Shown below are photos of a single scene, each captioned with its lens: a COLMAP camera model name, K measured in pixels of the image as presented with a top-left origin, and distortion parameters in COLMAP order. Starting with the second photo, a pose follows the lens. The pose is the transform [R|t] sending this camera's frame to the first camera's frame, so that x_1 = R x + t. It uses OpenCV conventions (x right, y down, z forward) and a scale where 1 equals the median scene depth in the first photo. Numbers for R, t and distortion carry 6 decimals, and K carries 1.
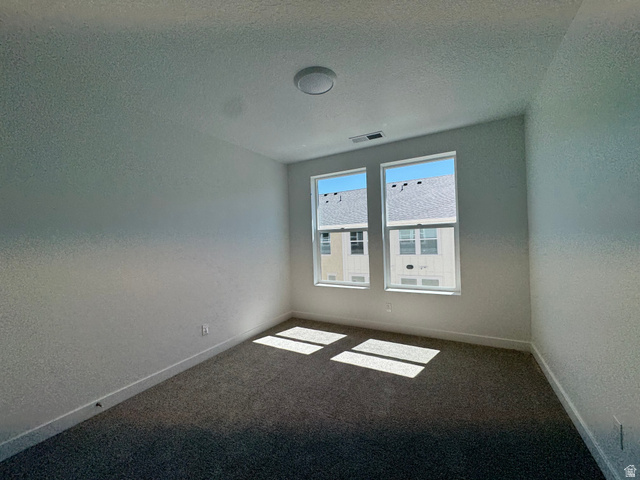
lens RADIAL K [[257.2, 0, 320.0], [0, 257.2, 240.0], [0, 0, 1]] dist [0.010890, 0.000052]
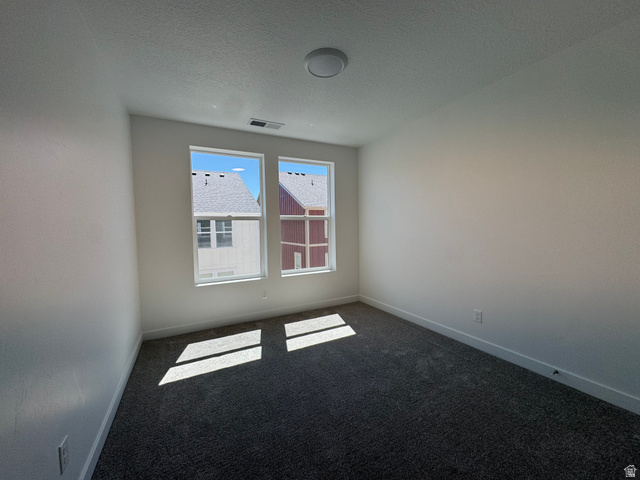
lens RADIAL K [[252.2, 0, 320.0], [0, 252.2, 240.0], [0, 0, 1]] dist [-0.002058, -0.000224]
pose [[0.576140, -0.033965, 0.816645, -0.451091], [0.017794, 0.999421, 0.029013, 0.016075], [-0.817157, -0.002184, 0.576410, 0.254062]]
